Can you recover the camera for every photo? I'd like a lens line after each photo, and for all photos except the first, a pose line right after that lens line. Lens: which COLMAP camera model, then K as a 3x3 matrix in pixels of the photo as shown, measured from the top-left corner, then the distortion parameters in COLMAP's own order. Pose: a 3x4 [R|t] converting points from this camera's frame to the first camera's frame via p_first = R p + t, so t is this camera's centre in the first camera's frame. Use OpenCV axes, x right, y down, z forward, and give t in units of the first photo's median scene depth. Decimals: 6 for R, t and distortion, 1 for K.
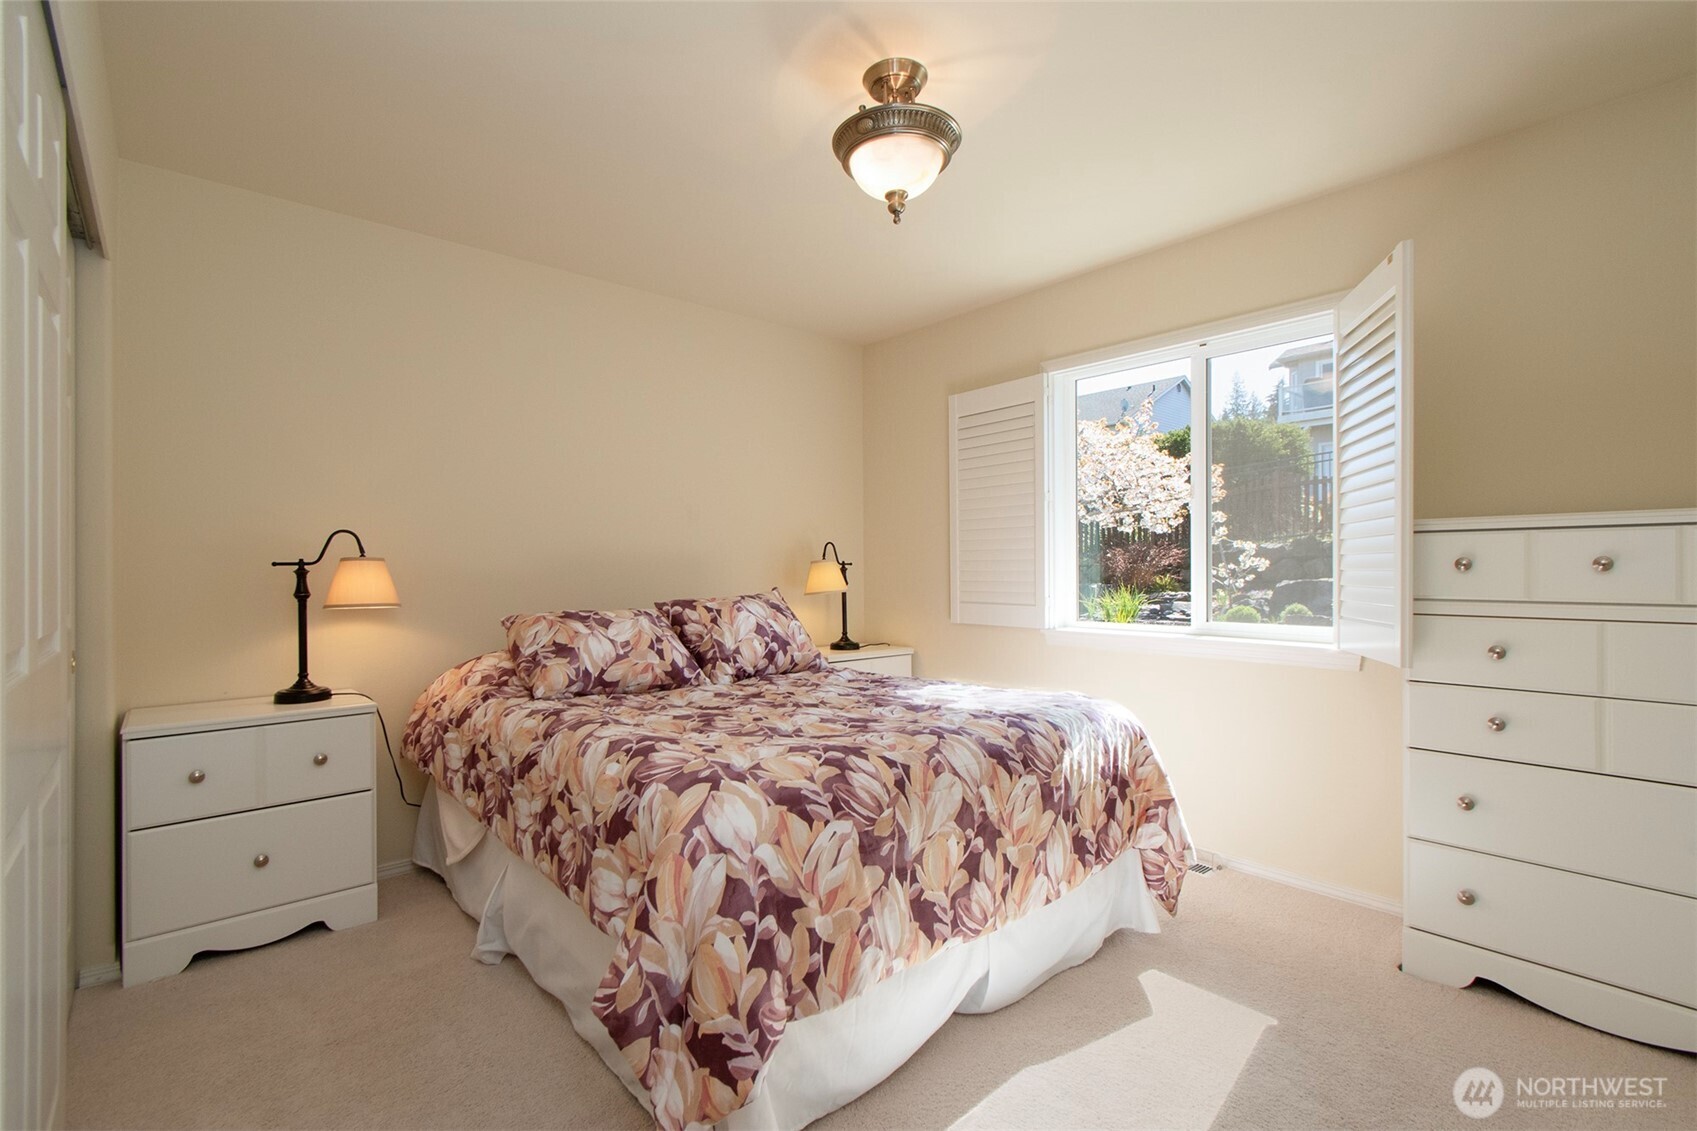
lens RADIAL K [[776.1, 0, 824.1], [0, 776.1, 563.9], [0, 0, 1]] dist [-0.000186, 0.000006]
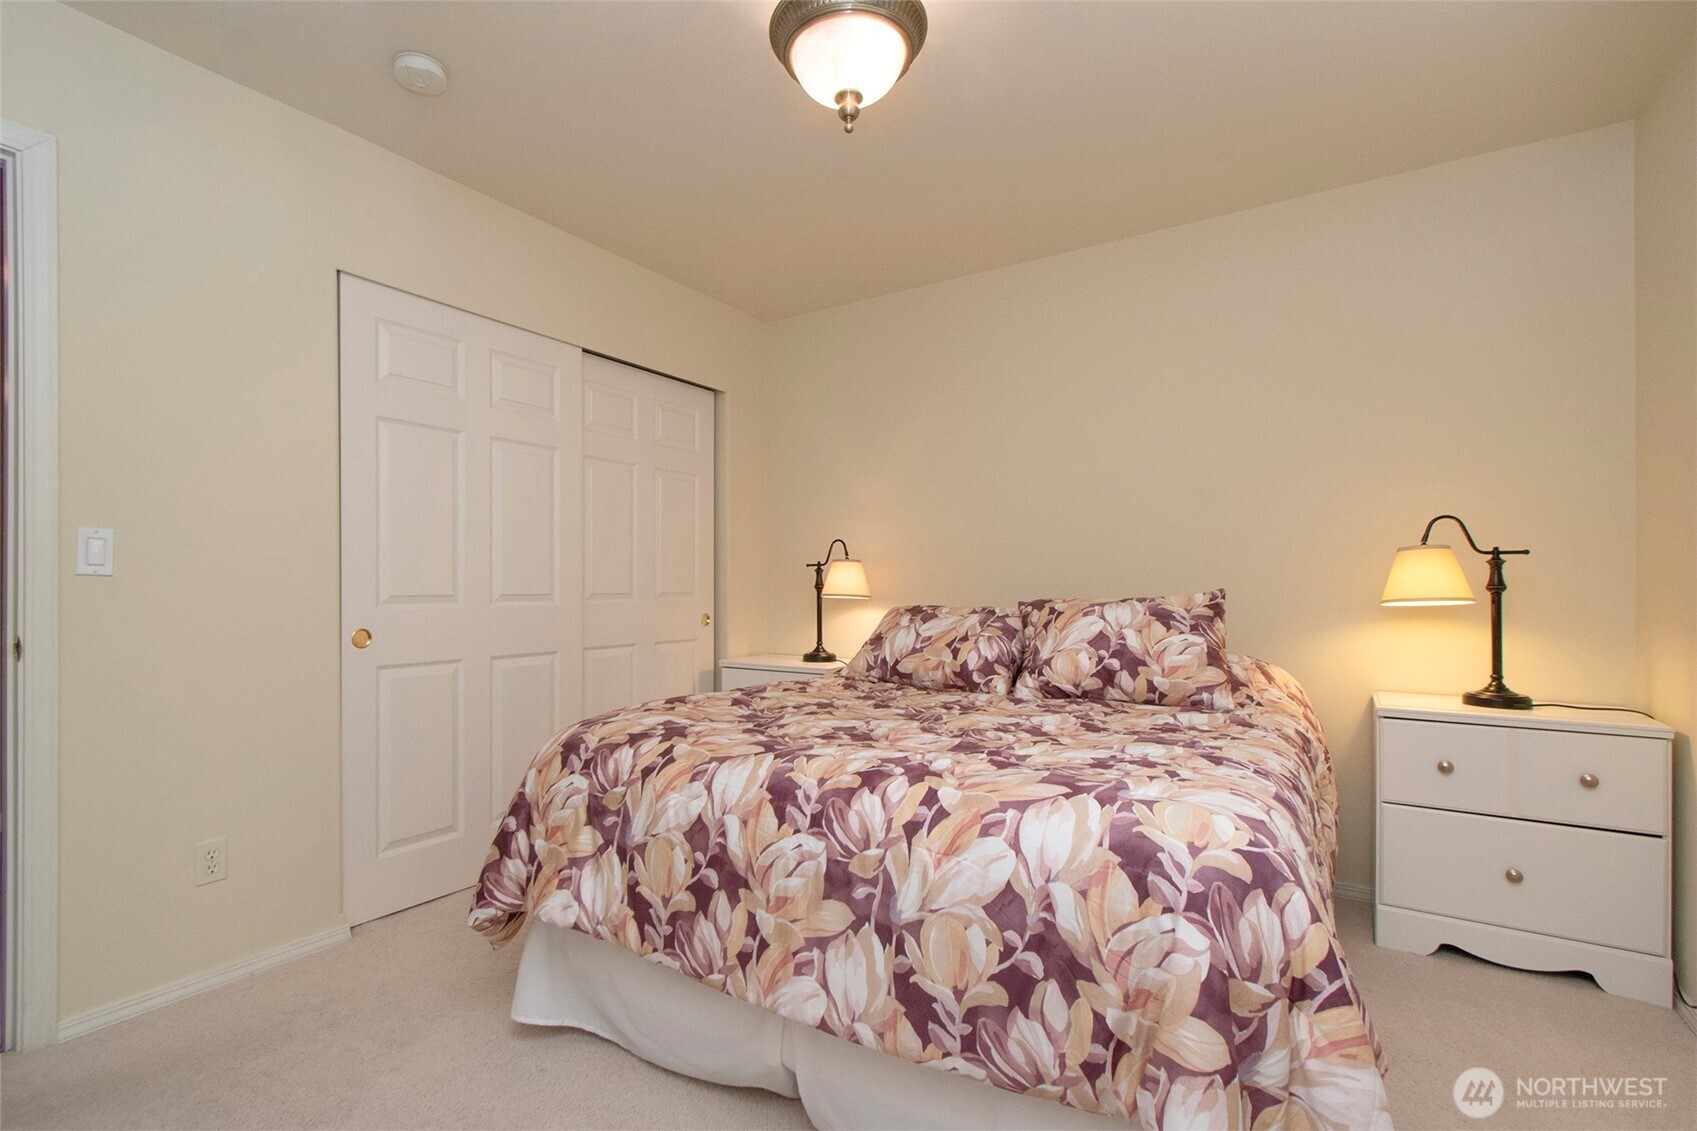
lens RADIAL K [[787.7, 0, 848.2], [0, 787.7, 588.7], [0, 0, 1]] dist [-0.114623, 0.000116]
pose [[0.321602, 0.012698, -0.946790, 0.705144], [-0.005144, 0.999919, 0.011664, 0.026963], [0.946861, 0.001120, 0.321641, 0.594530]]
